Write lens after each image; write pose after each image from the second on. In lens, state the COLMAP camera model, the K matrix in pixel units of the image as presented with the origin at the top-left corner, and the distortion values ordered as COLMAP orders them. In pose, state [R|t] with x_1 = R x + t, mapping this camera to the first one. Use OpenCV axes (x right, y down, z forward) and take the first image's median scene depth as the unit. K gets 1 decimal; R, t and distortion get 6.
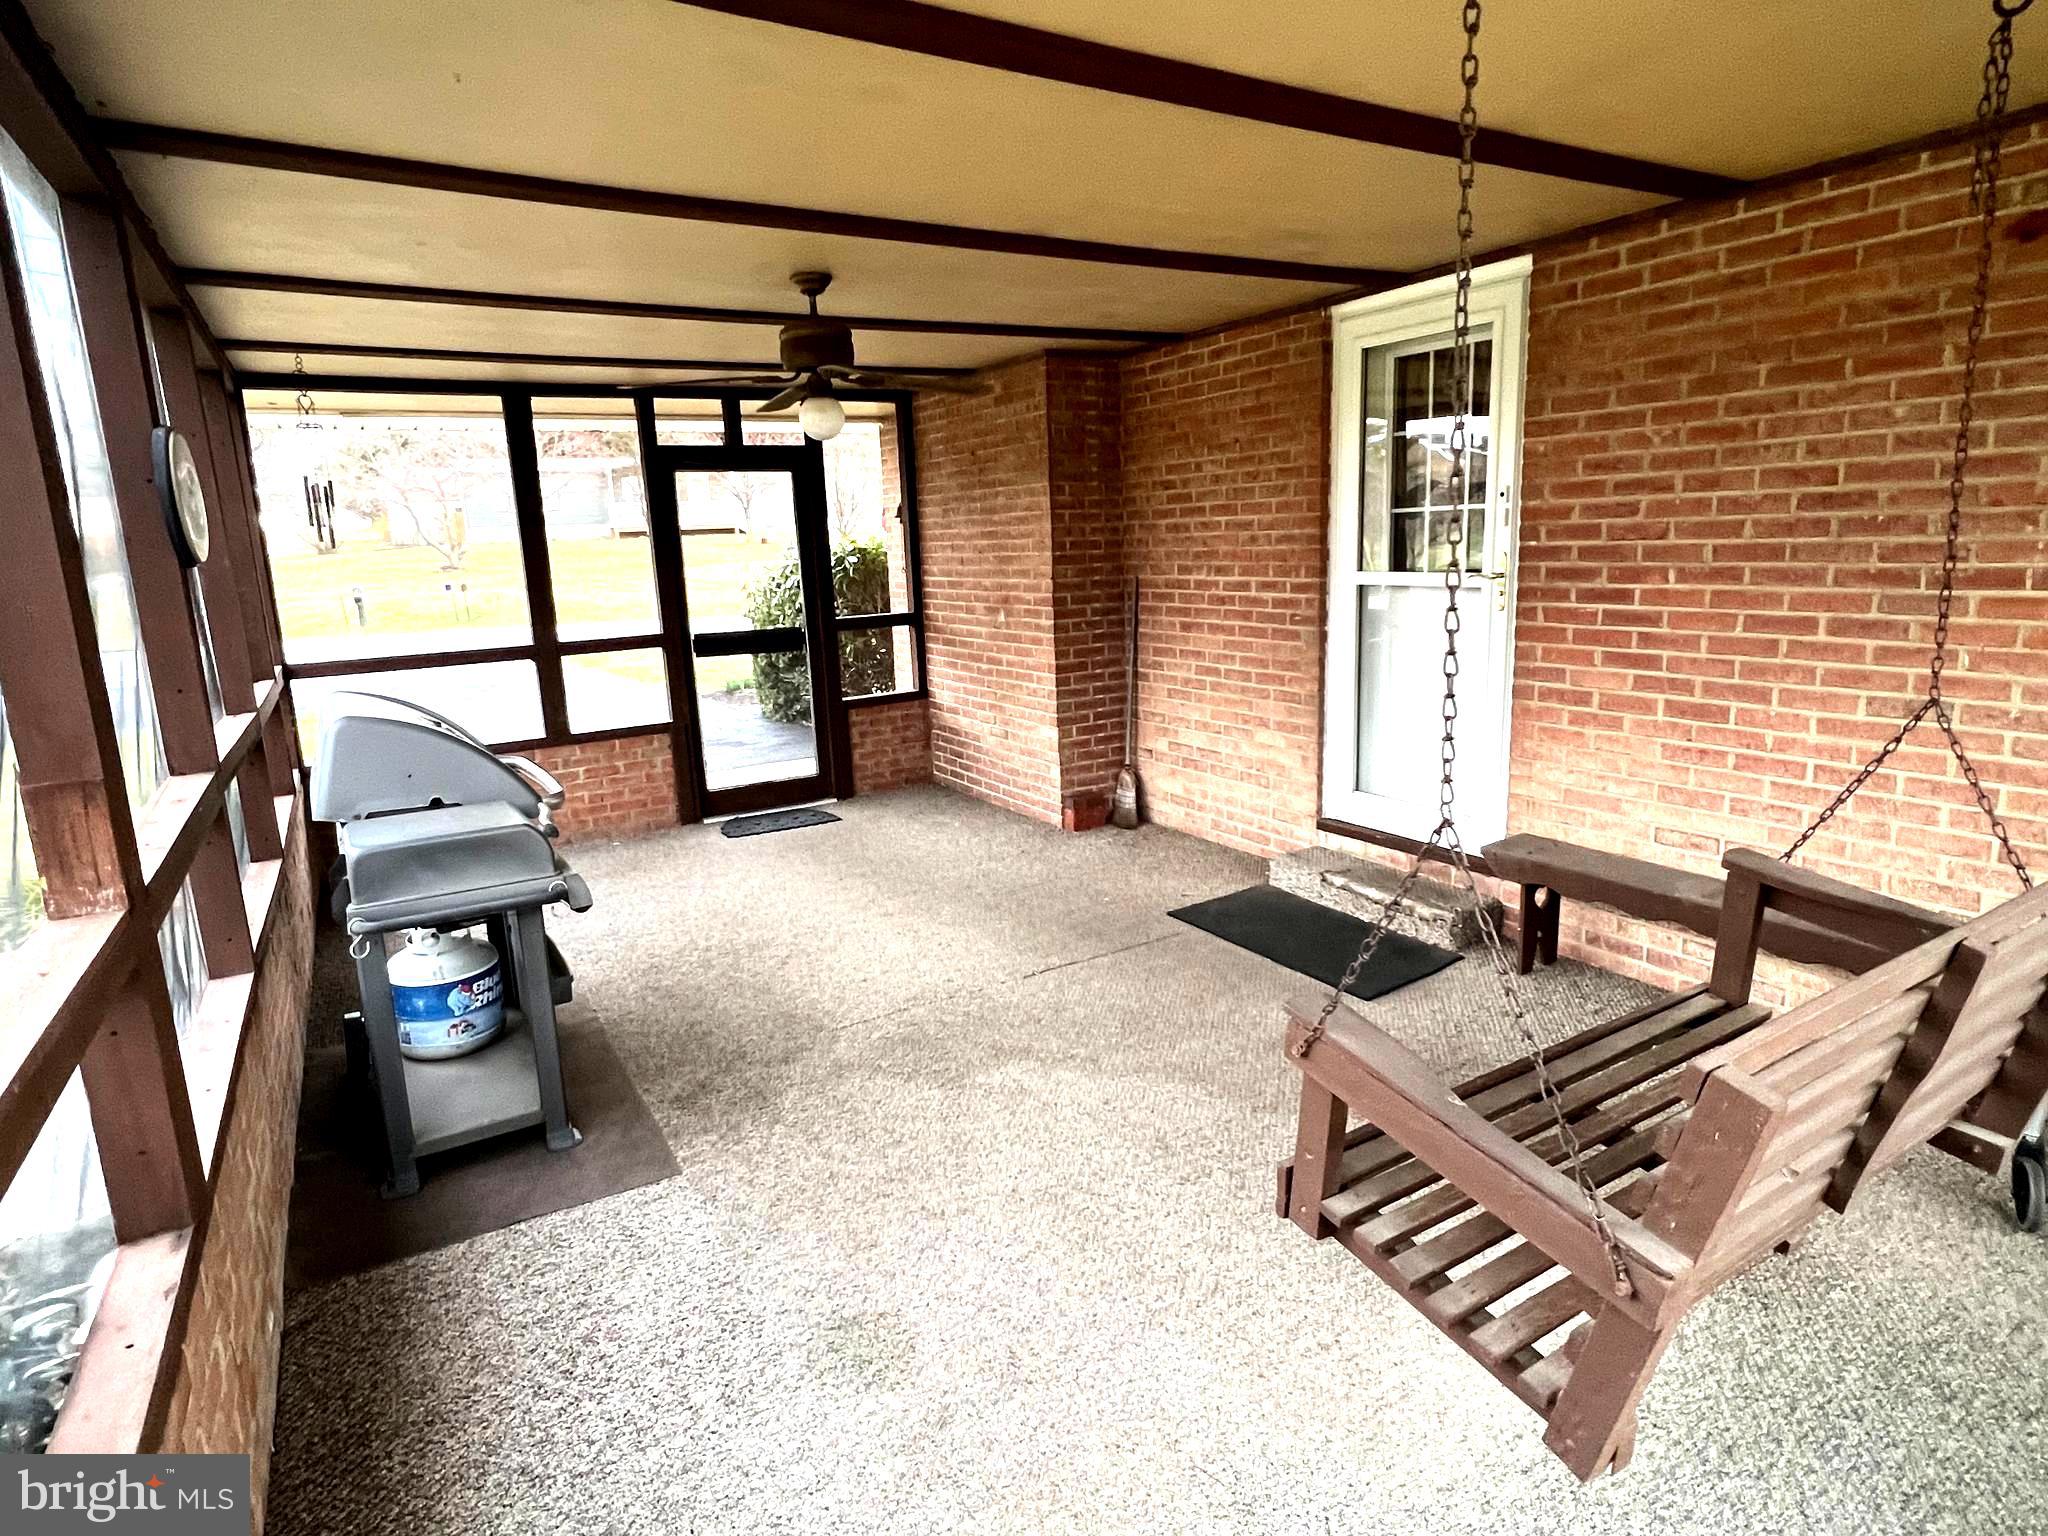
lens RADIAL K [[1105.4, 0, 1024.0], [0, 1105.4, 768.0], [0, 0, 1]] dist [-0.000176, -0.000092]
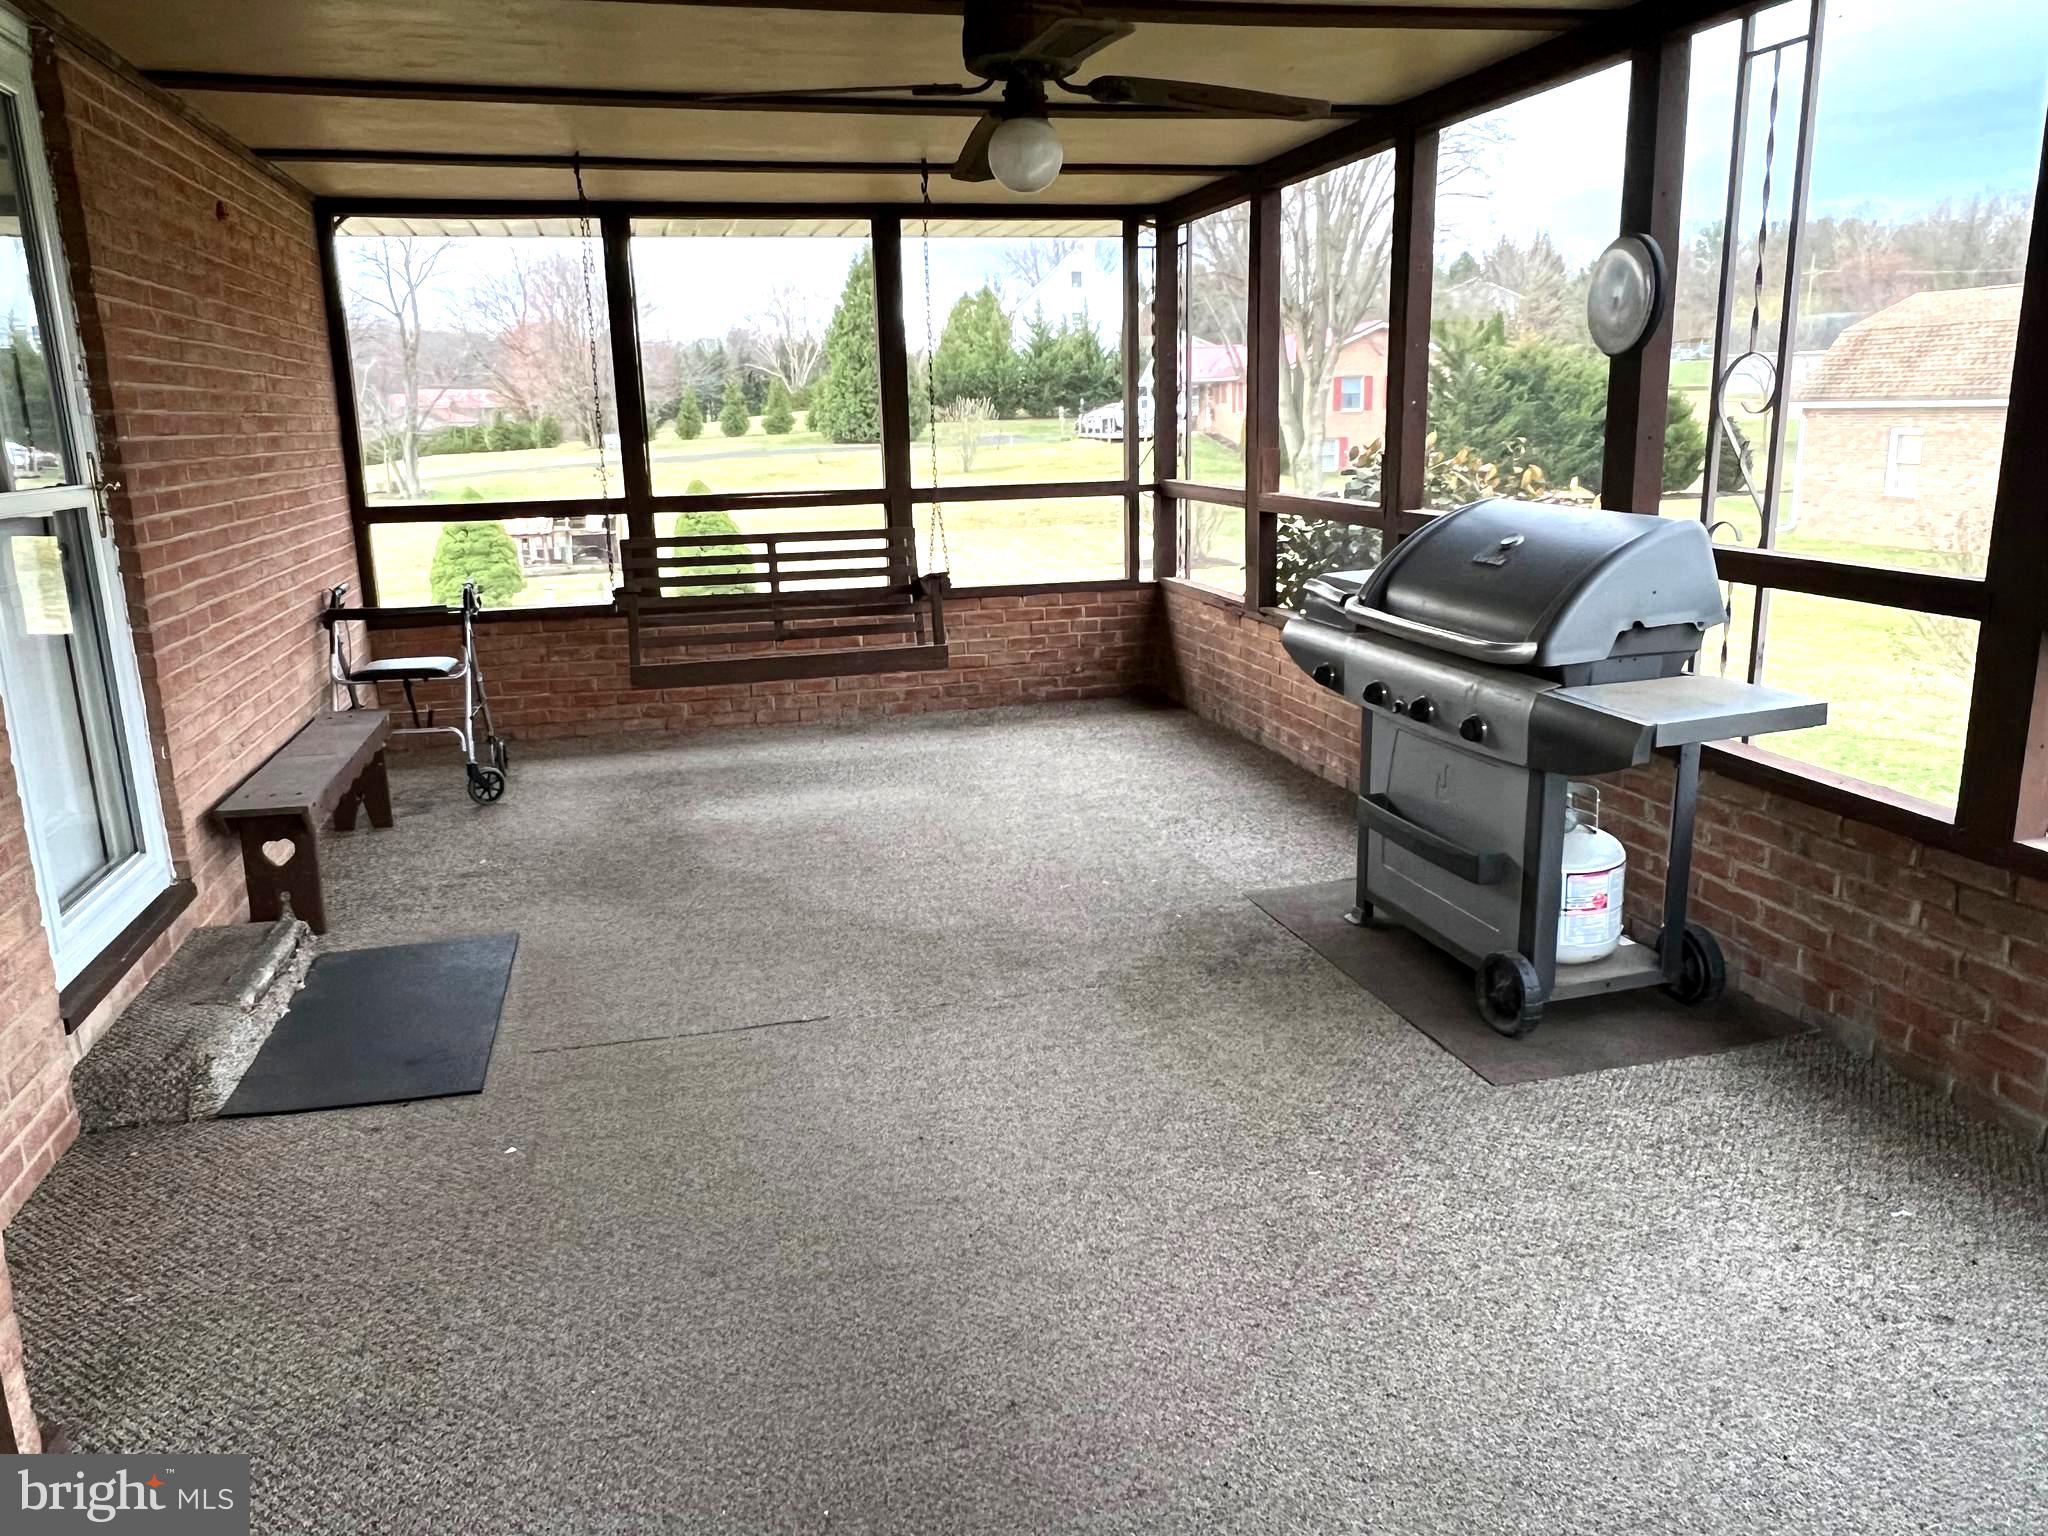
lens RADIAL K [[1459.6, 0, 1024.0], [0, 1459.6, 768.0], [0, 0, 1]] dist [-0.001923, -0.000109]
pose [[-0.957409, -0.000676, 0.288736, -0.443822], [0.120824, 0.907297, 0.402759, -0.357704], [-0.262242, 0.420491, -0.868572, 1.962466]]
